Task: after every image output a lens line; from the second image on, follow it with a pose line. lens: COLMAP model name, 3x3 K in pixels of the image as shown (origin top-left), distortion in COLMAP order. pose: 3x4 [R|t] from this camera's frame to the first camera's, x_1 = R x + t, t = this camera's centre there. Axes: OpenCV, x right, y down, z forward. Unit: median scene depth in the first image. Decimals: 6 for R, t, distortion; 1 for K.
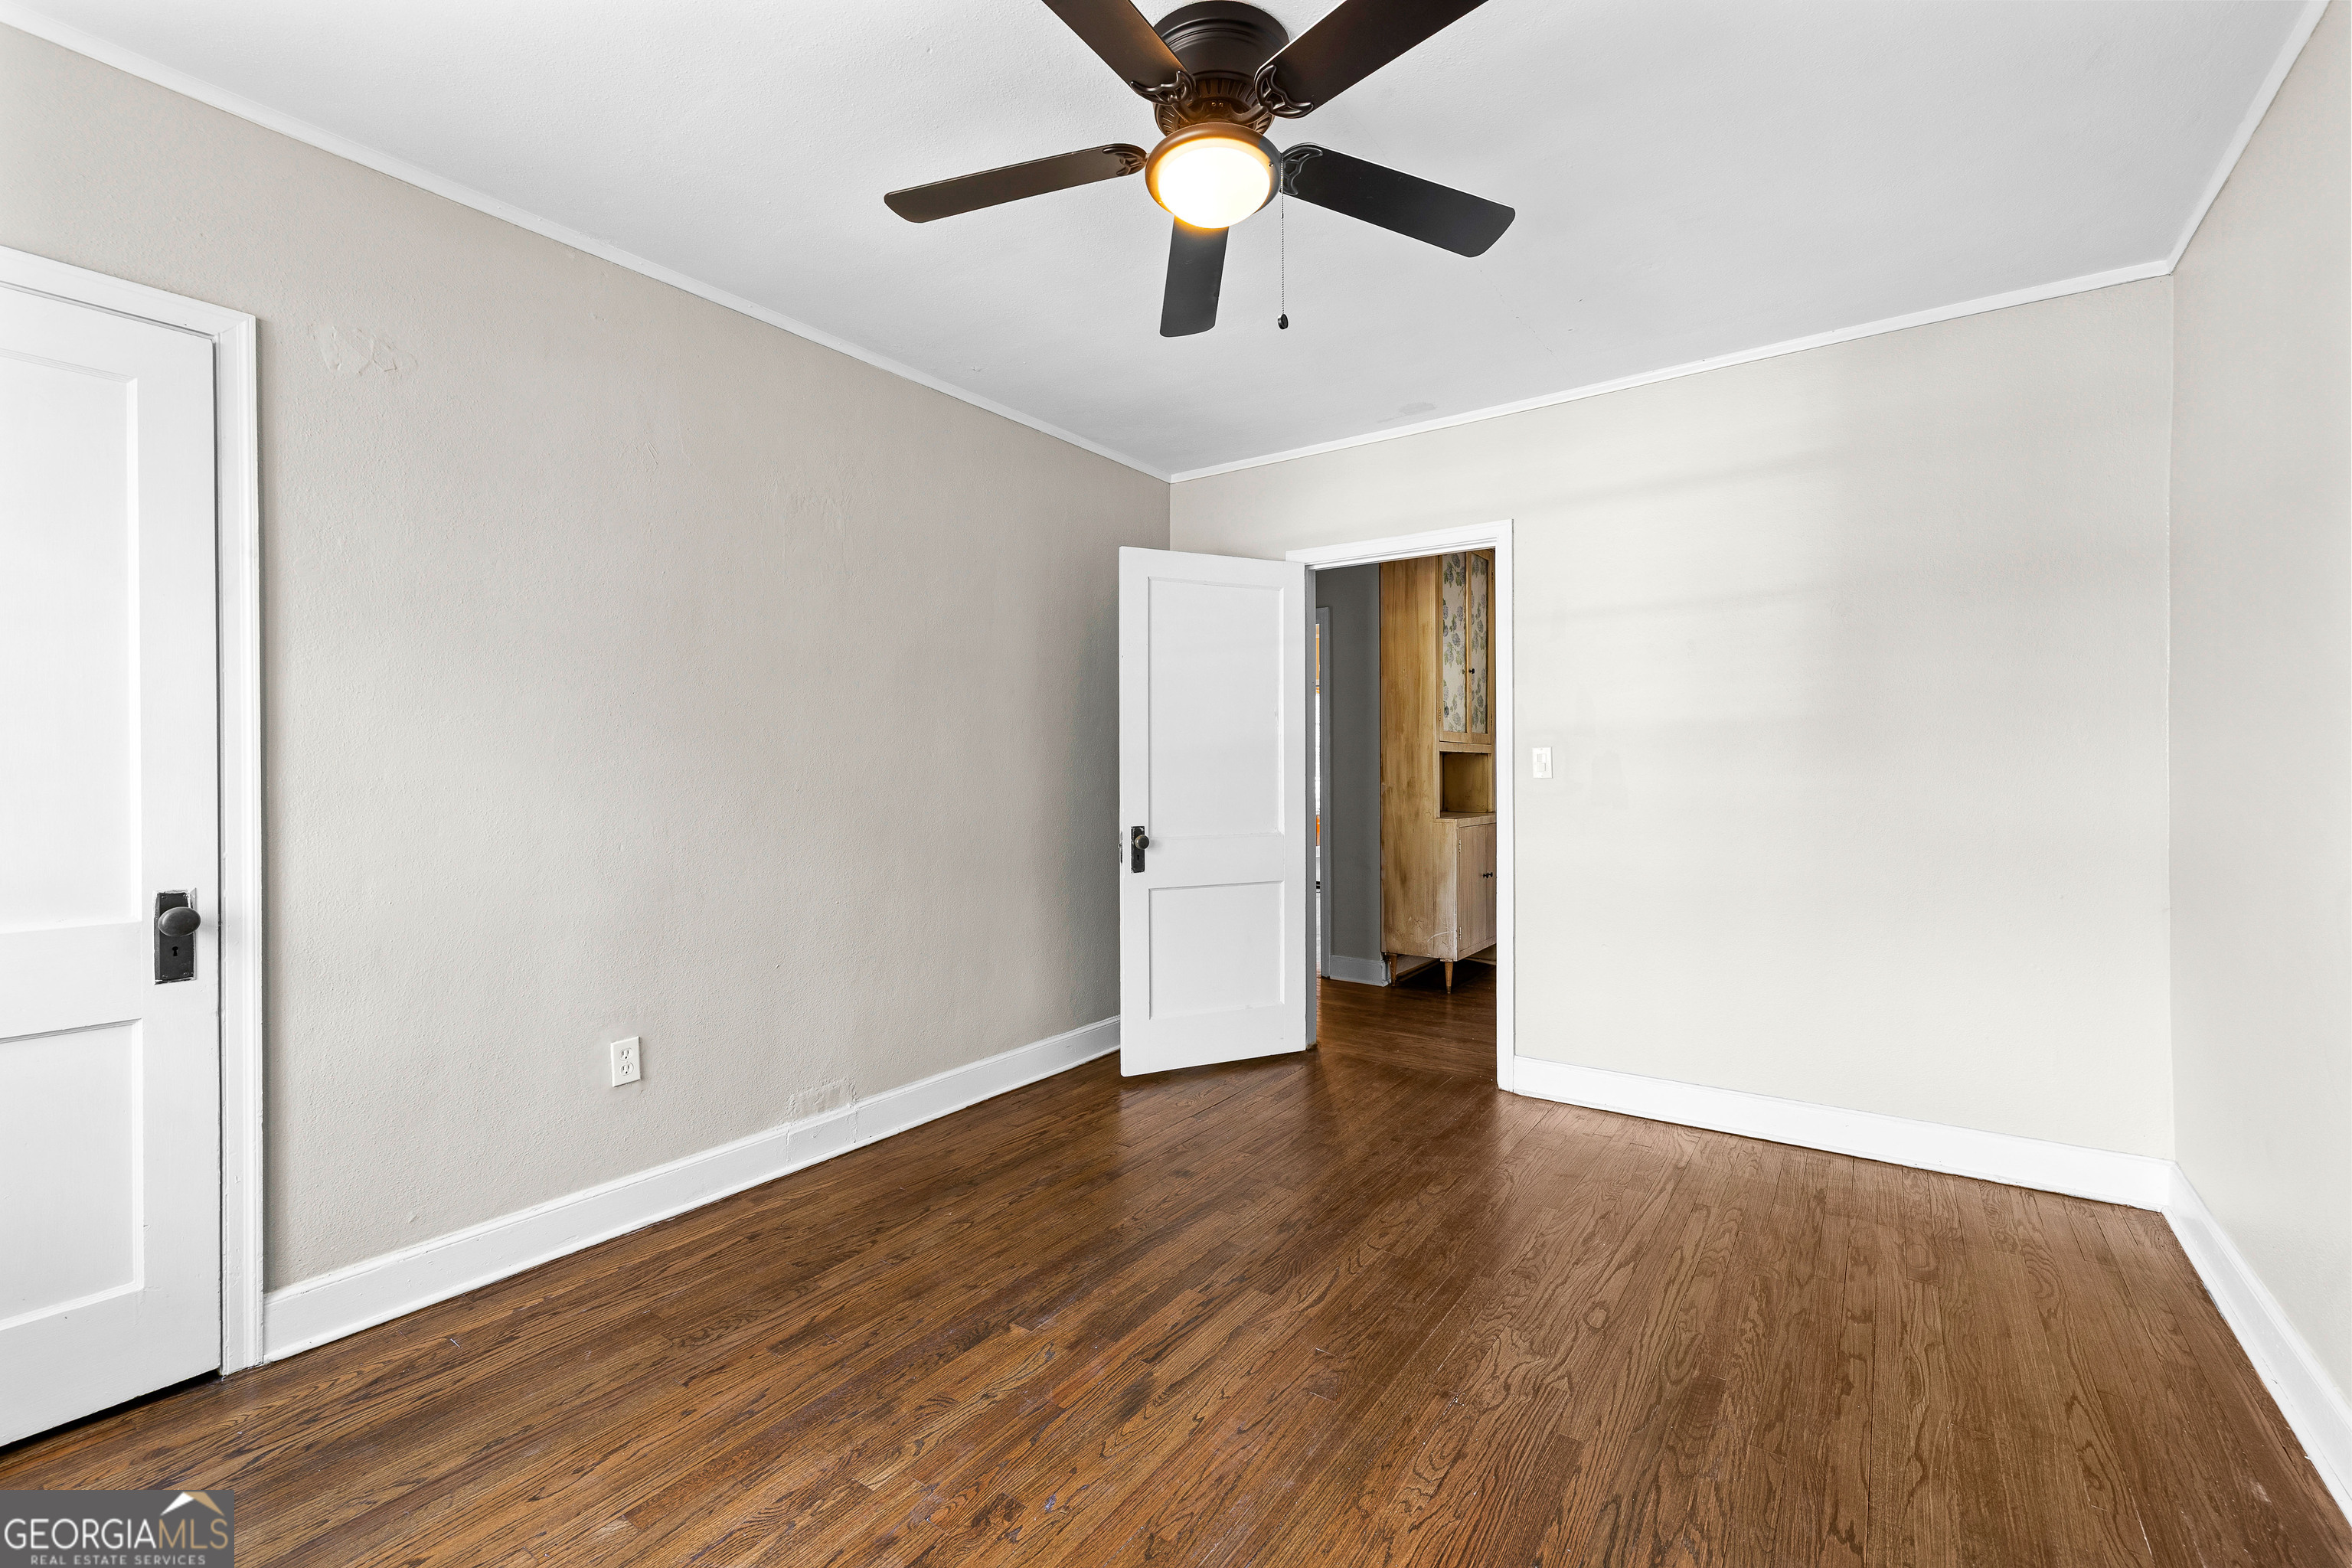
lens RADIAL K [[990.0, 0, 1172.2], [0, 990.0, 772.7], [0, 0, 1]] dist [0.001070, -0.000128]
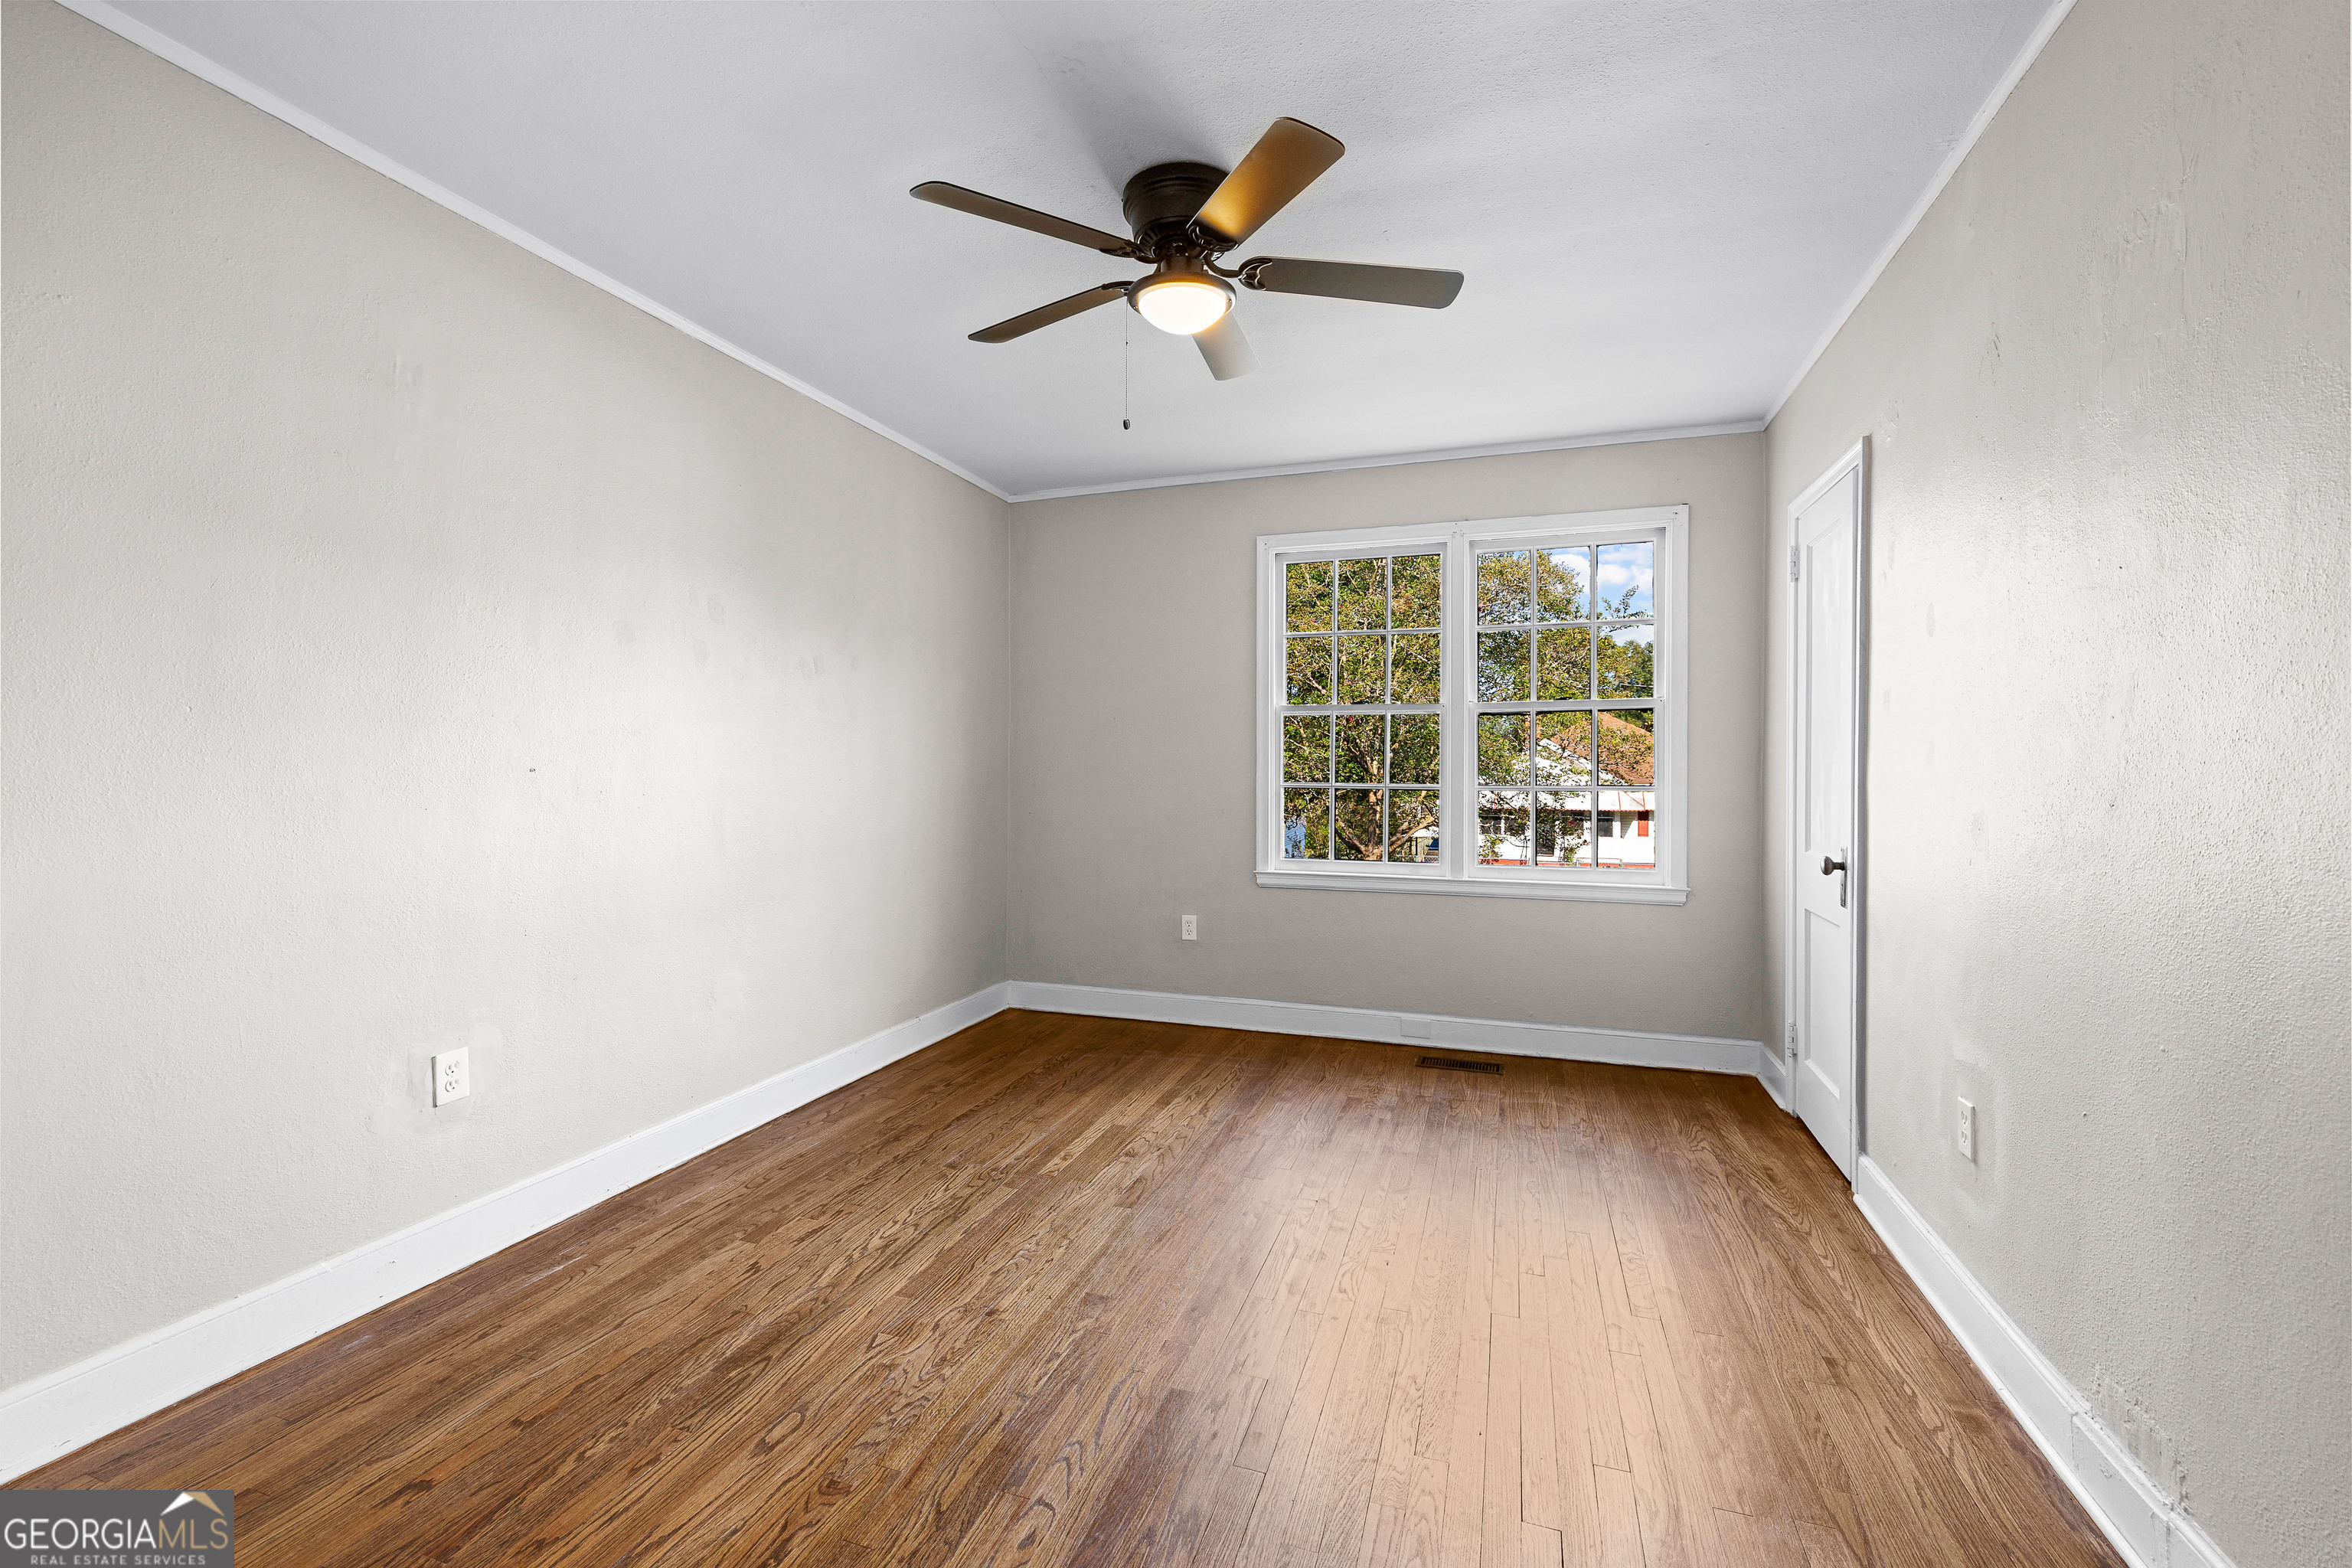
lens RADIAL K [[990.0, 0, 1172.2], [0, 990.0, 772.7], [0, 0, 1]] dist [0.001070, -0.000128]
pose [[-0.958523, -0.001854, -0.285008, 0.358906], [-0.003122, 0.999987, 0.003993, -0.001543], [0.284997, 0.004717, -0.958517, 1.902470]]
